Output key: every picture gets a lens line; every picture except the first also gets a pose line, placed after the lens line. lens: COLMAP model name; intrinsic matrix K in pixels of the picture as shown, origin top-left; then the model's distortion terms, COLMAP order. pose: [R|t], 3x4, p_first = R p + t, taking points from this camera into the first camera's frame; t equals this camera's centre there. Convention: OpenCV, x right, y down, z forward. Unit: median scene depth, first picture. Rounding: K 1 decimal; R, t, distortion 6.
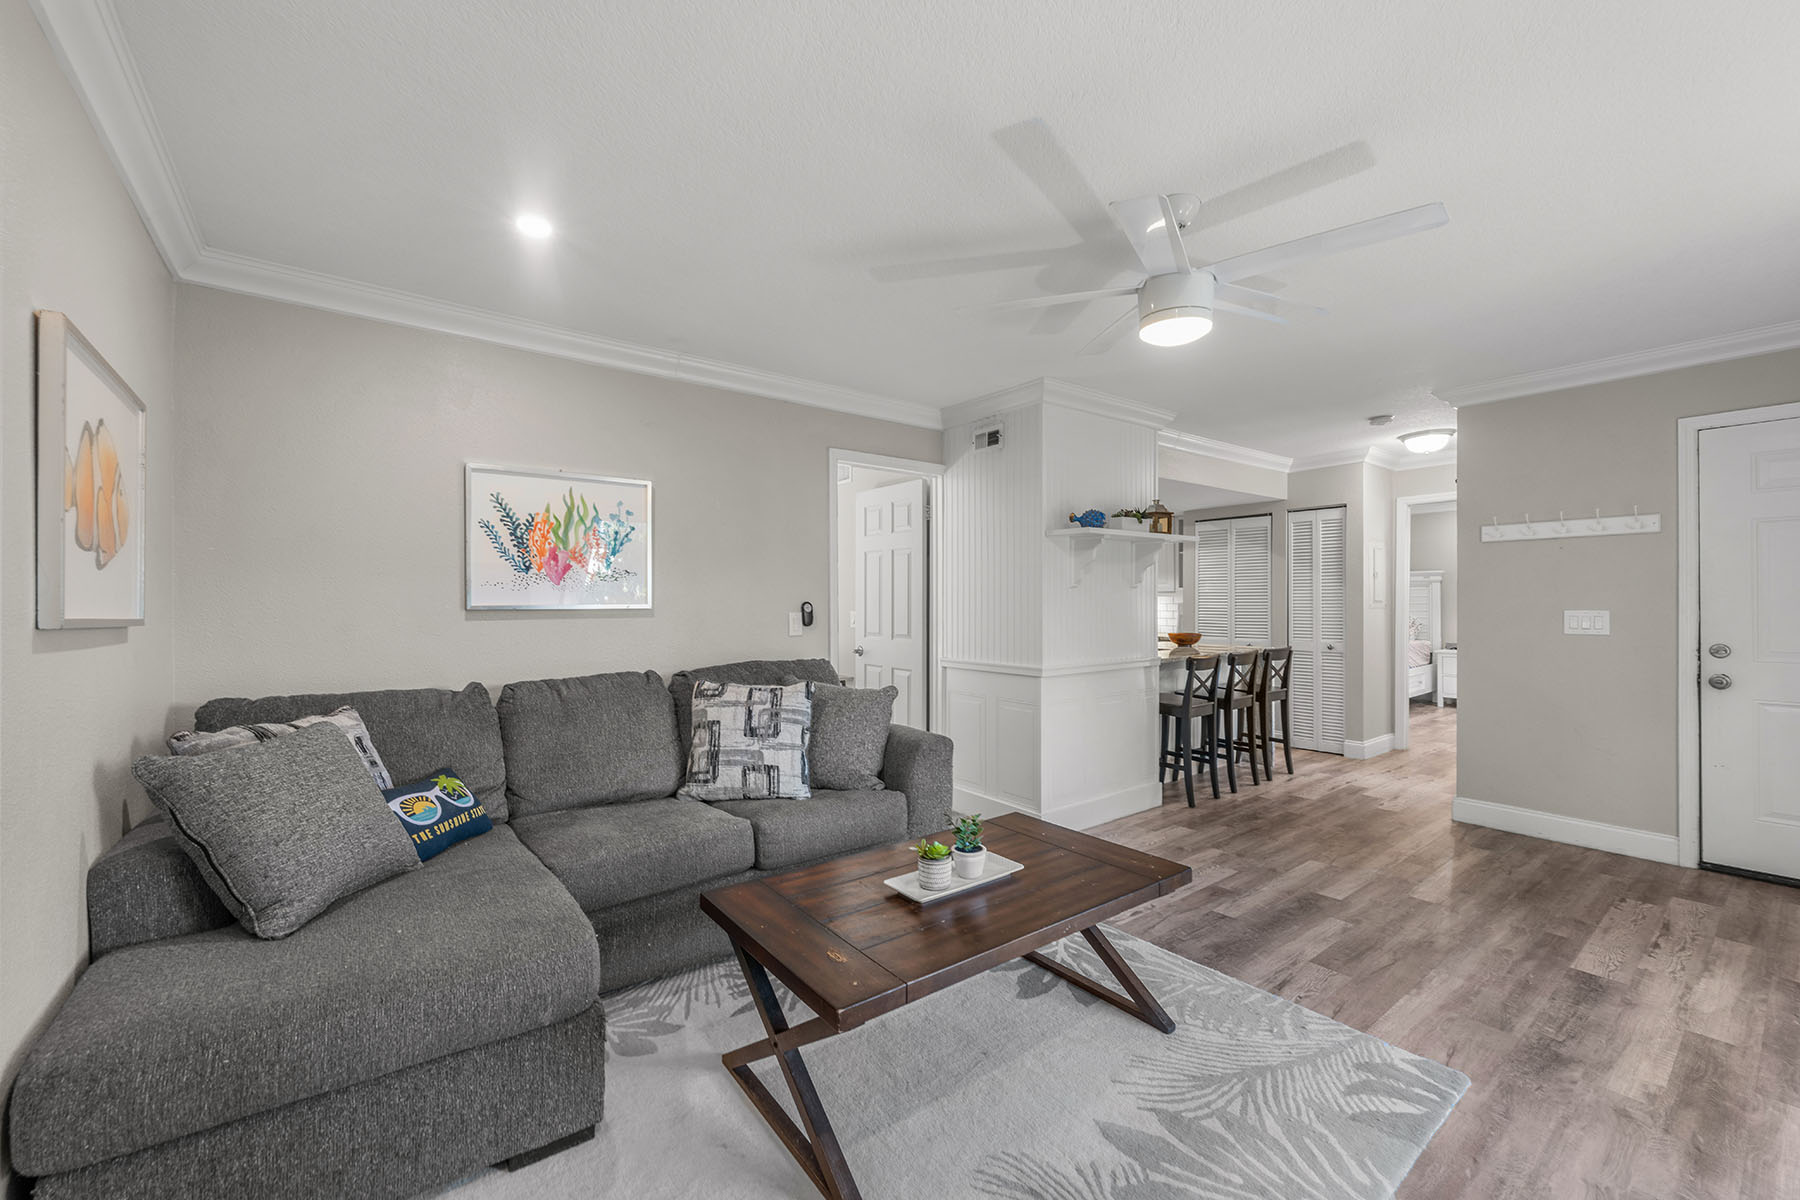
lens RADIAL K [[719.3, 0, 895.6], [0, 719.3, 605.8], [0, 0, 1]] dist [-0.000273, 0.000031]
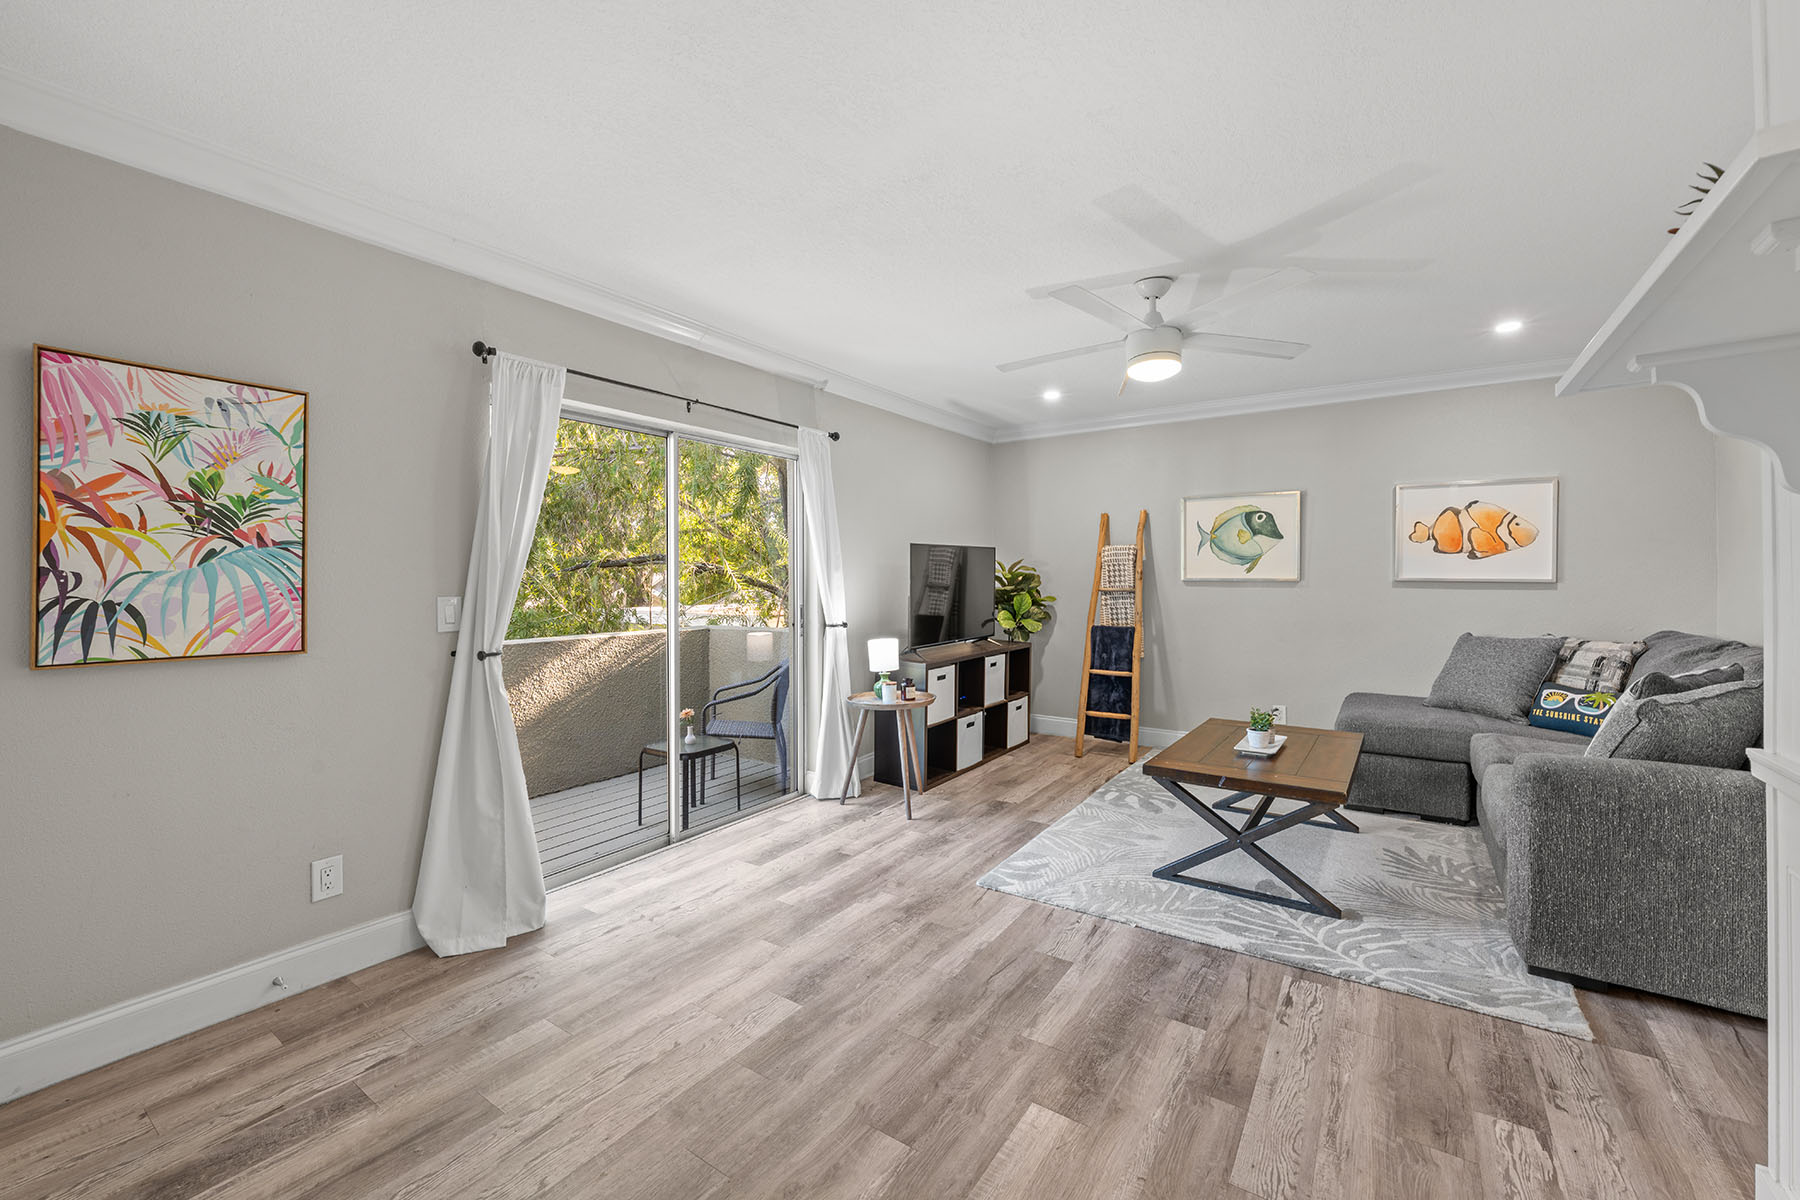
lens RADIAL K [[721.0, 0, 898.7], [0, 721.0, 577.9], [0, 0, 1]] dist [0.001017, -0.000278]
pose [[-0.950877, 0.007017, -0.309490, 1.040665], [0.006481, 0.999975, 0.002761, -0.002753], [0.309502, 0.000620, -0.950899, 1.758659]]
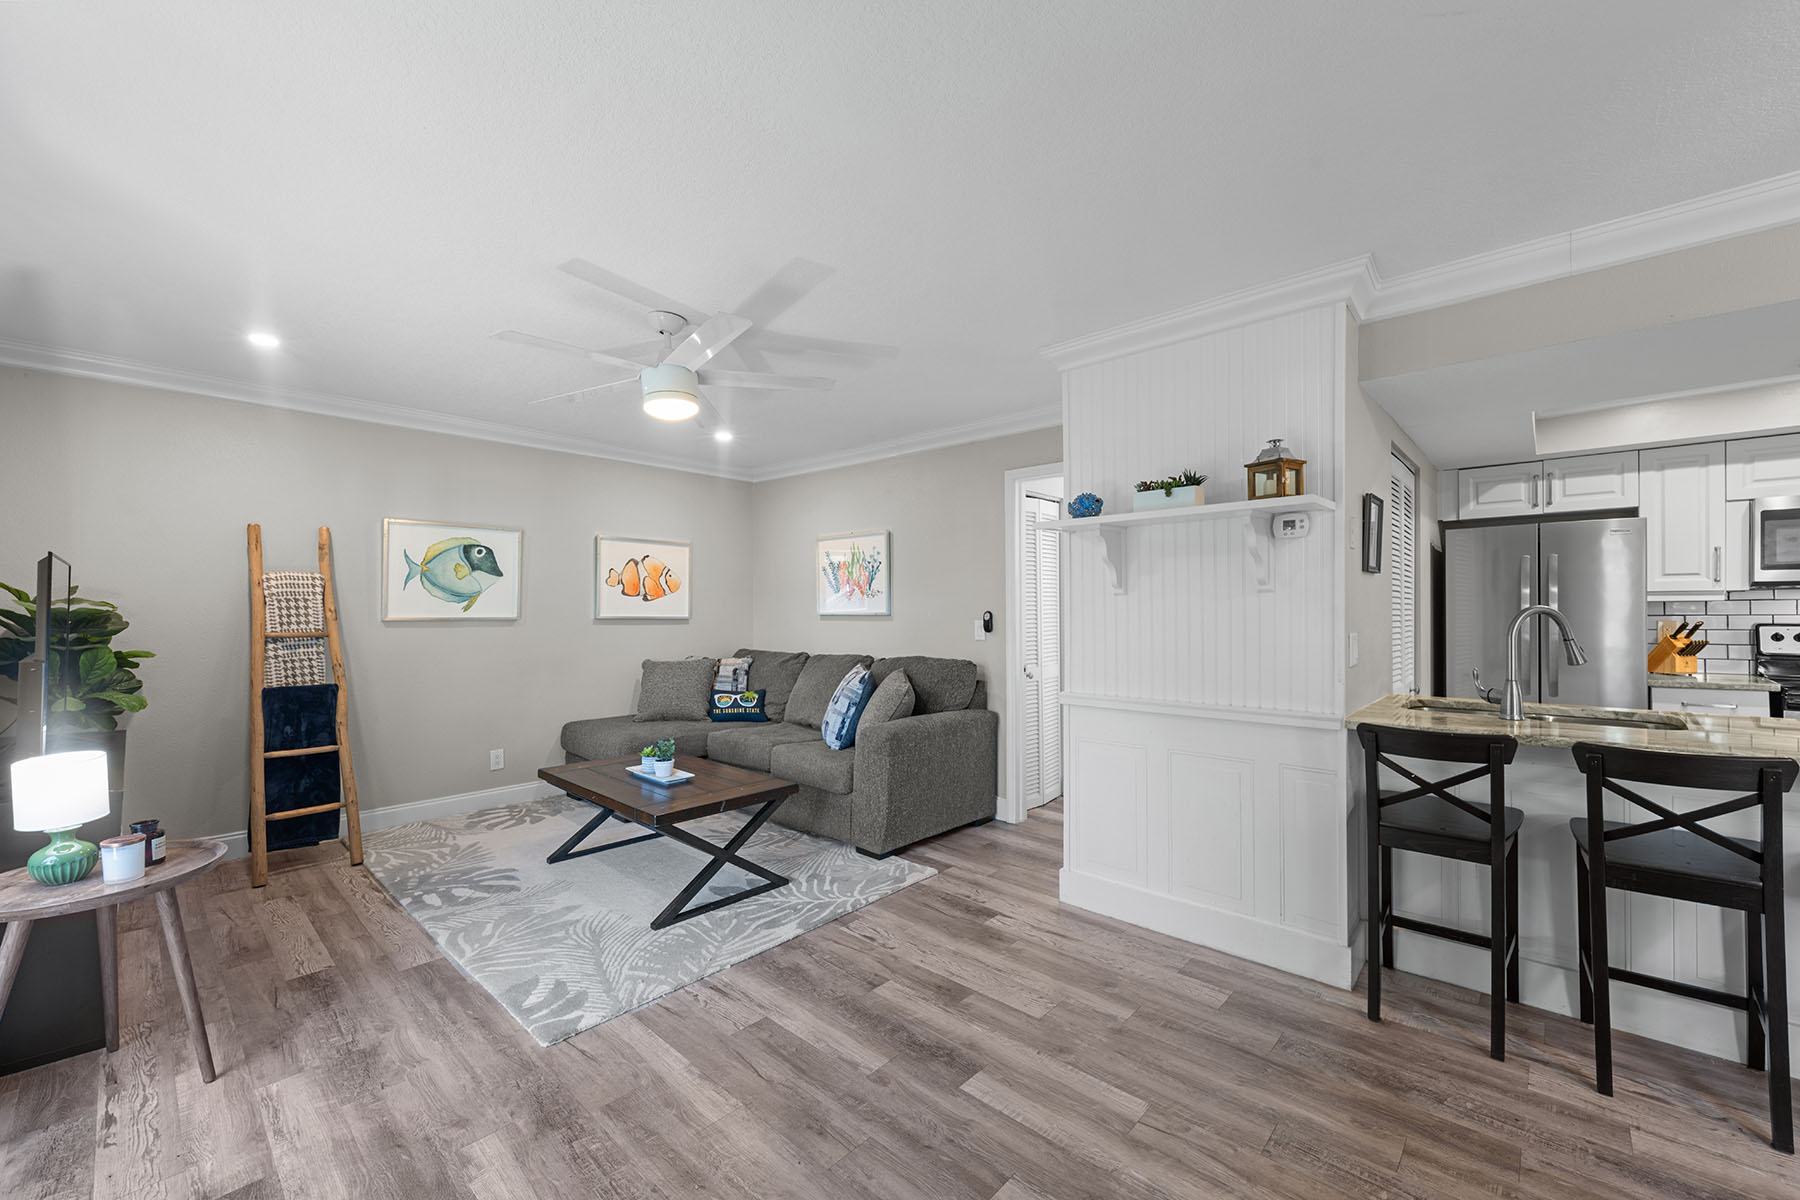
lens RADIAL K [[719.3, 0, 895.6], [0, 719.3, 605.8], [0, 0, 1]] dist [-0.000273, 0.000031]
pose [[0.164132, -0.000182, -0.986438, 1.446911], [-0.001468, 0.999999, -0.000429, -0.018899], [0.986437, 0.001518, 0.164131, 0.982822]]
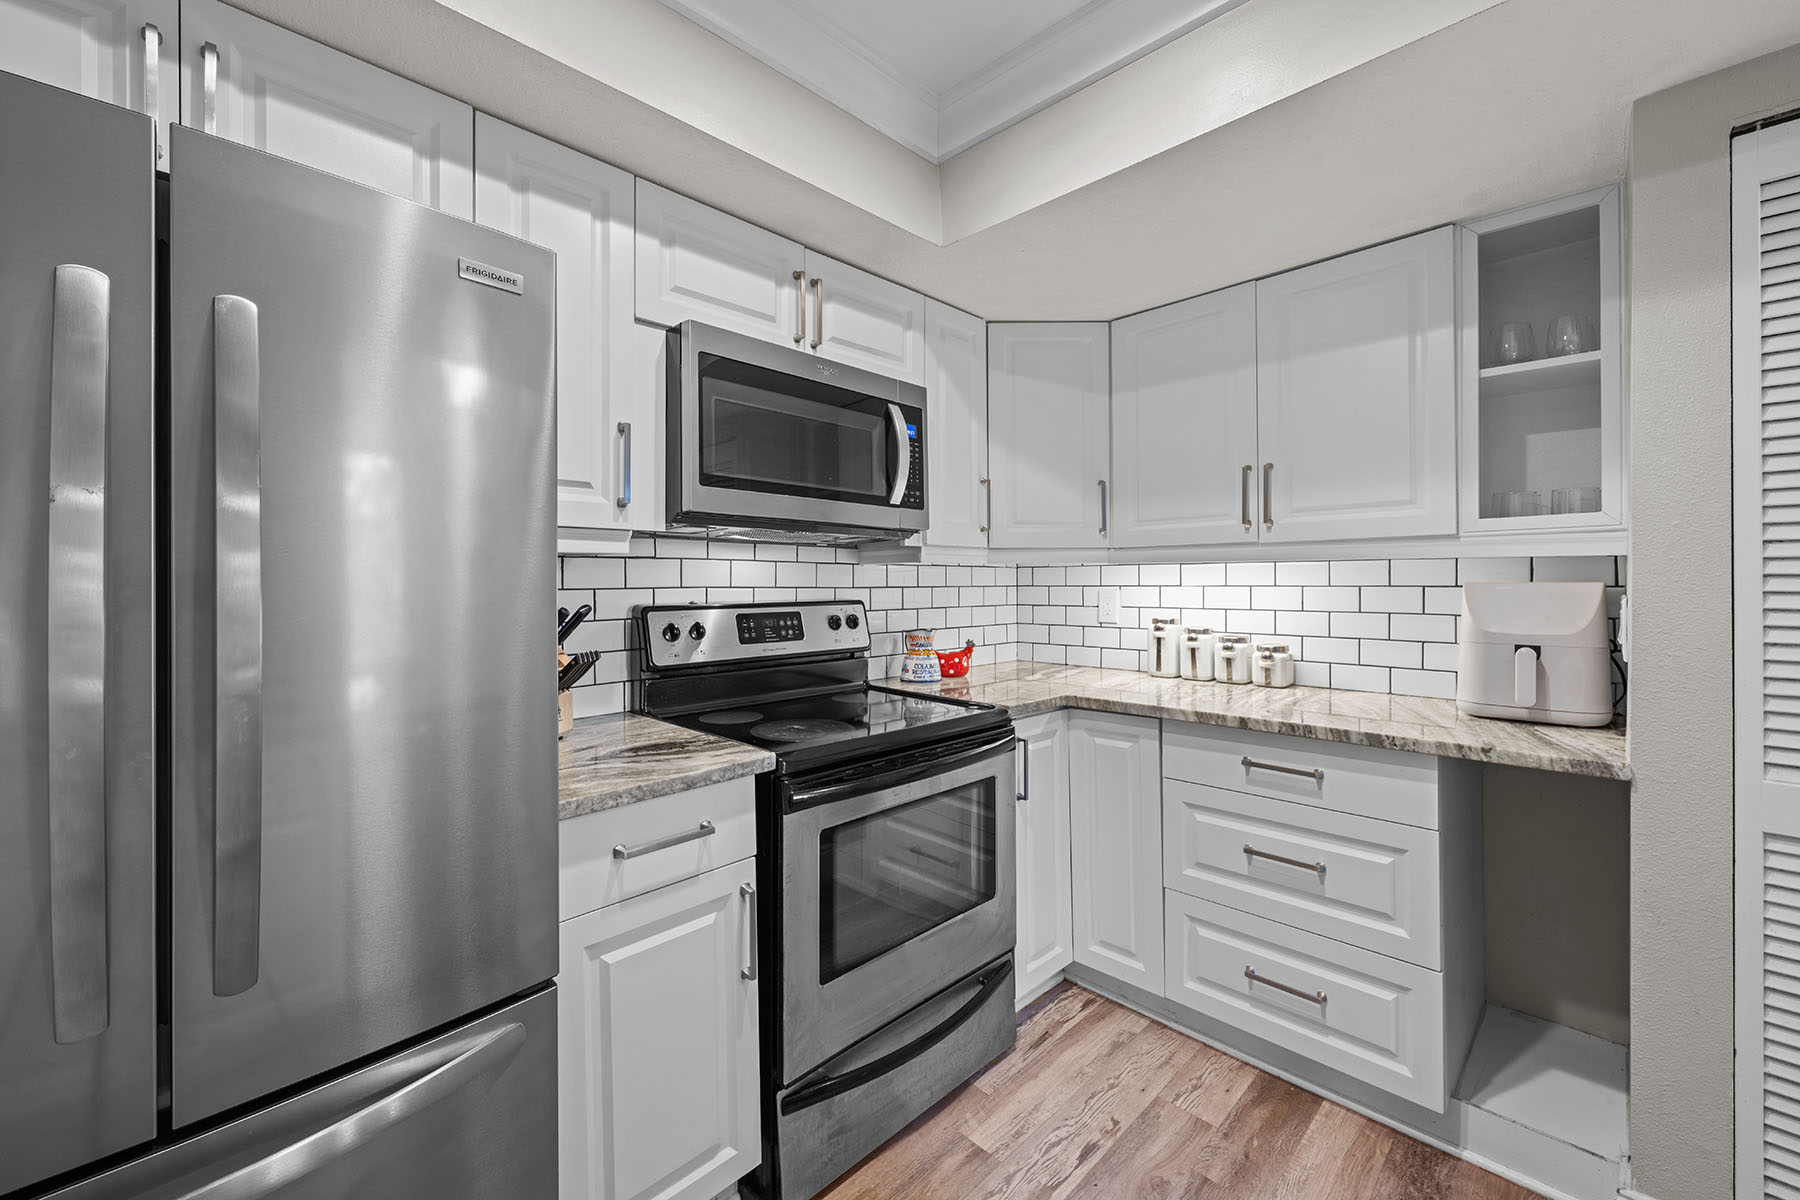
lens RADIAL K [[721.0, 0, 898.7], [0, 721.0, 577.9], [0, 0, 1]] dist [0.001017, -0.000278]
pose [[0.991902, 0.003415, 0.126959, 0.477914], [-0.002251, 0.999954, -0.009311, -0.007666], [-0.126985, 0.008950, 0.991864, 2.187011]]
